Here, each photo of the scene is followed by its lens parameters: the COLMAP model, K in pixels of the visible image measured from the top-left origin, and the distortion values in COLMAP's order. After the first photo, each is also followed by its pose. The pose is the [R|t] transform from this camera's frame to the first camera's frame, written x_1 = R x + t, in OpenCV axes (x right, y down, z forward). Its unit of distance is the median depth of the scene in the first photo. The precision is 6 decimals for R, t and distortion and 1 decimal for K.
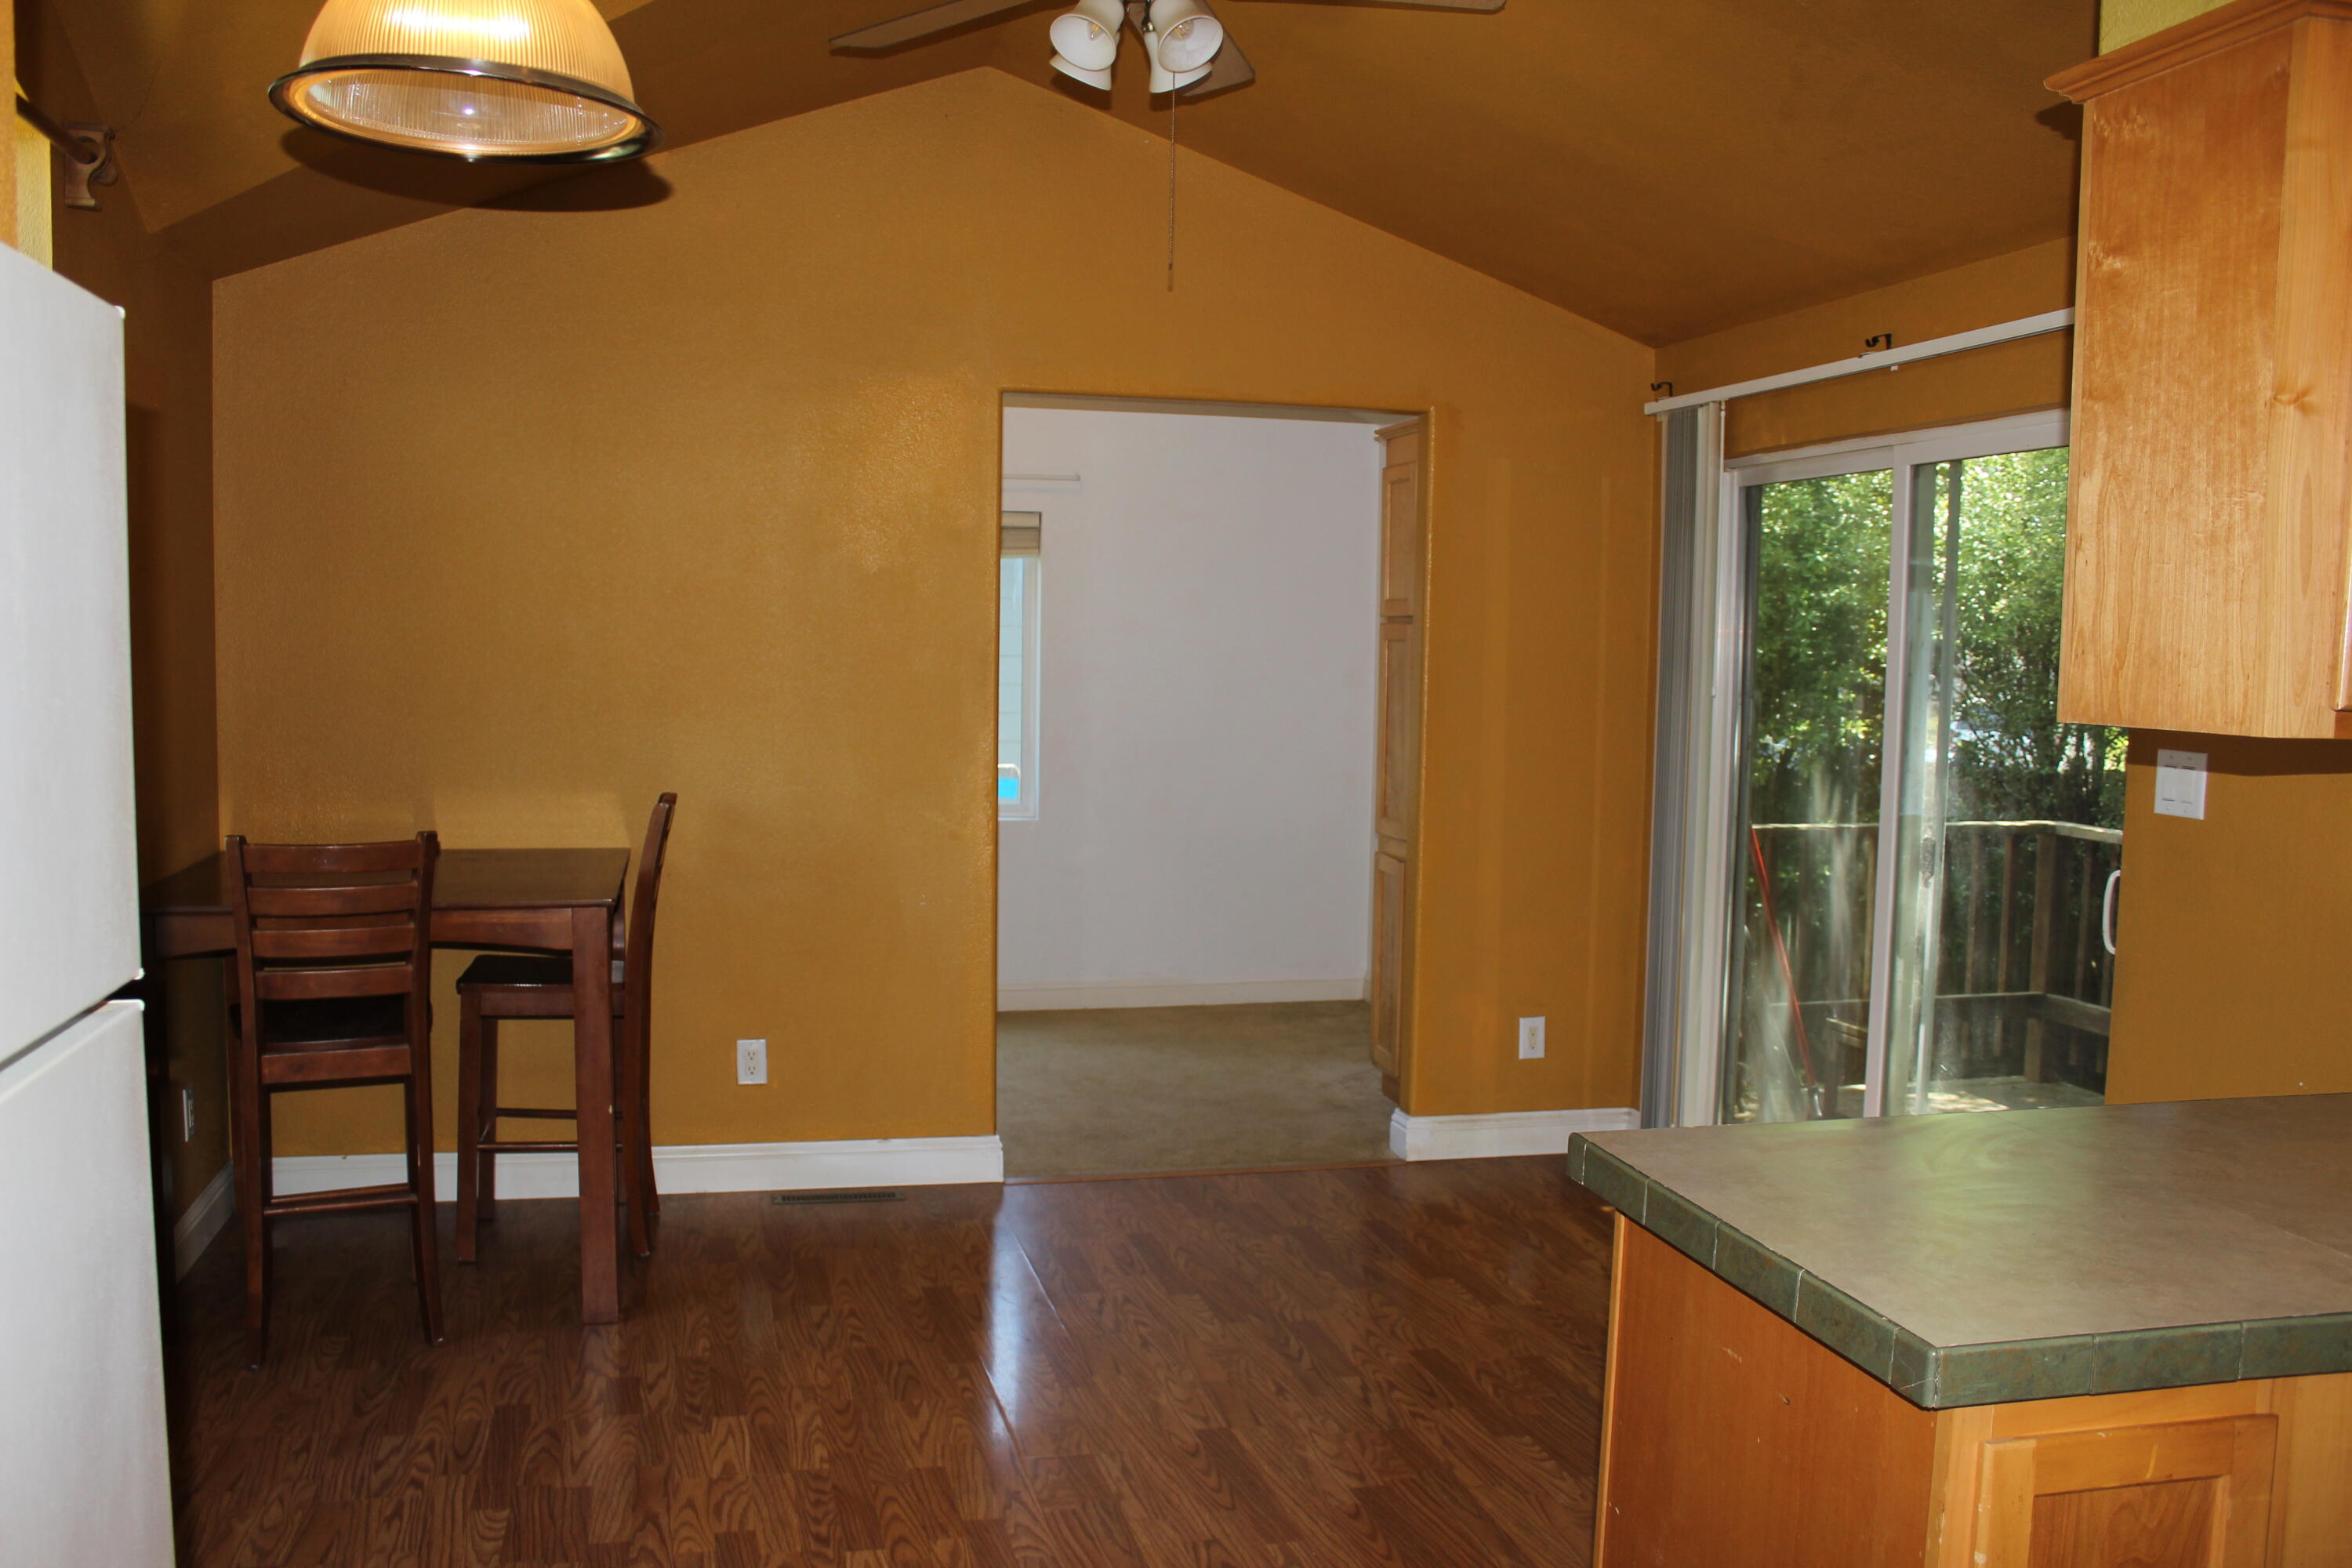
lens RADIAL K [[1977.5, 0, 1151.2], [0, 1977.5, 794.6], [0, 0, 1]] dist [-0.162447, 0.145882]
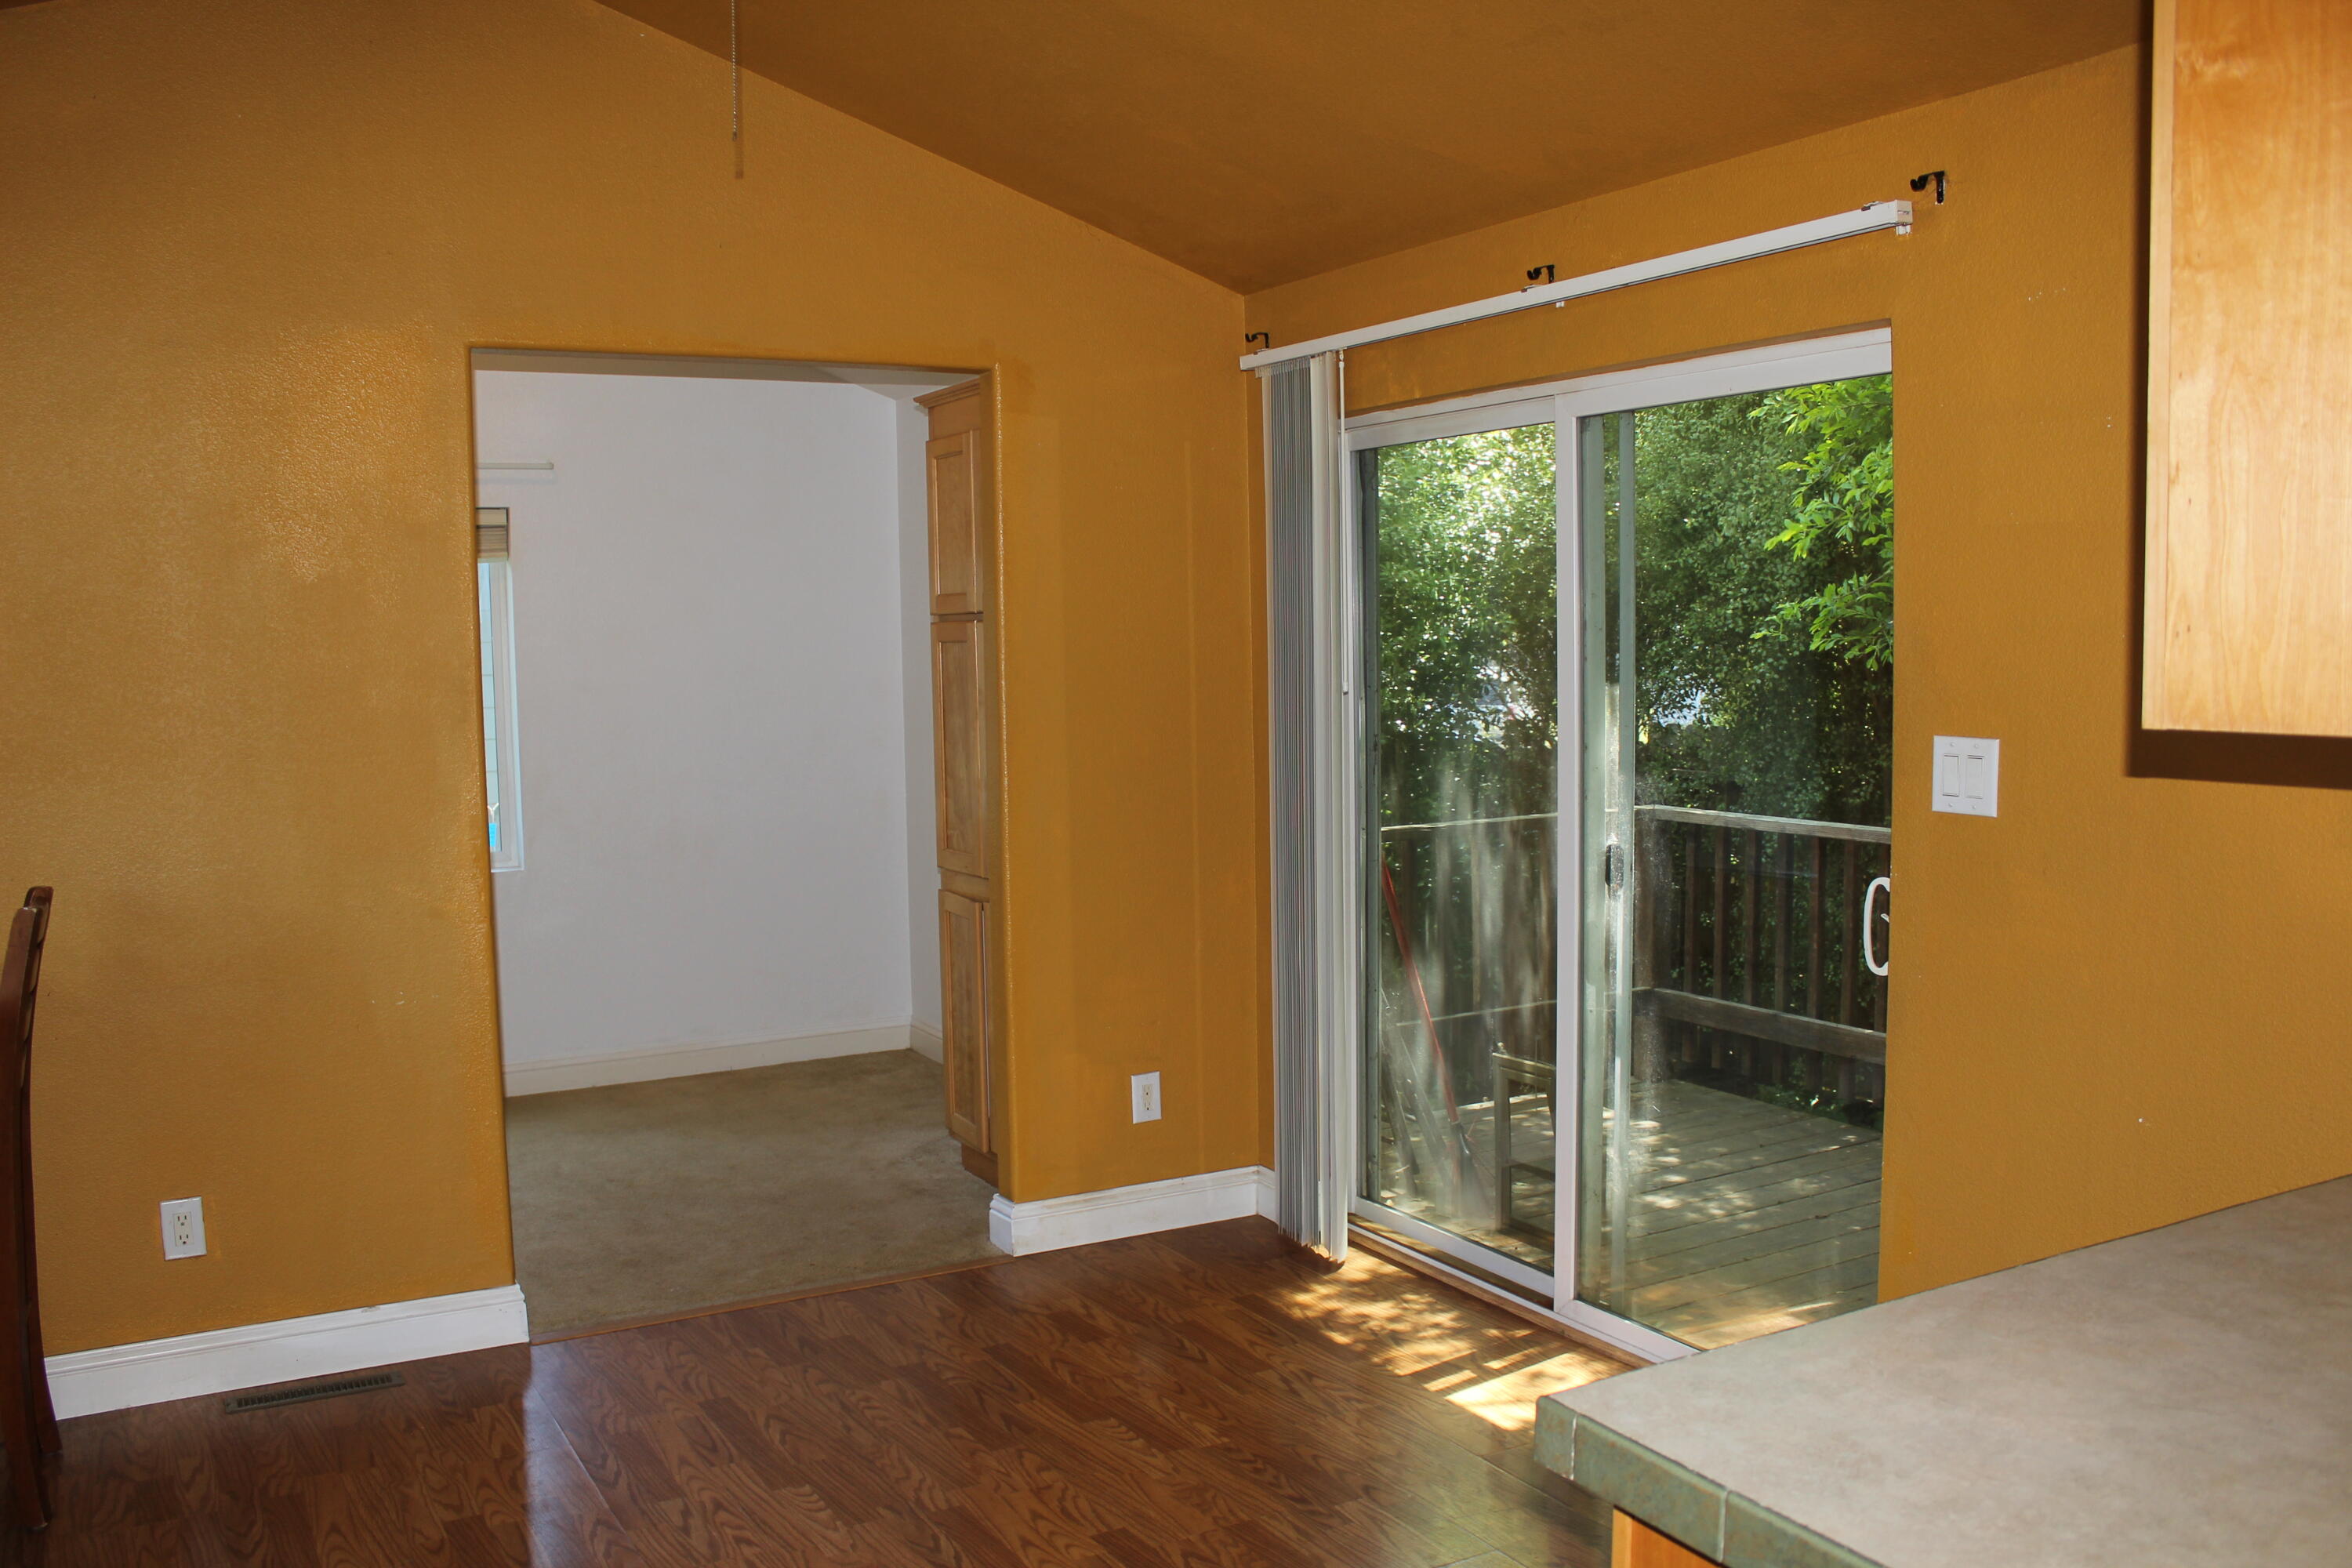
lens RADIAL K [[1977.5, 0, 1147.2], [0, 1977.5, 787.4], [0, 0, 1]] dist [-0.162447, 0.145882]
pose [[0.961927, -0.055499, 0.267612, -0.033752], [0.056219, 0.998406, 0.004977, -0.018592], [-0.267461, 0.010257, 0.963514, 0.193777]]
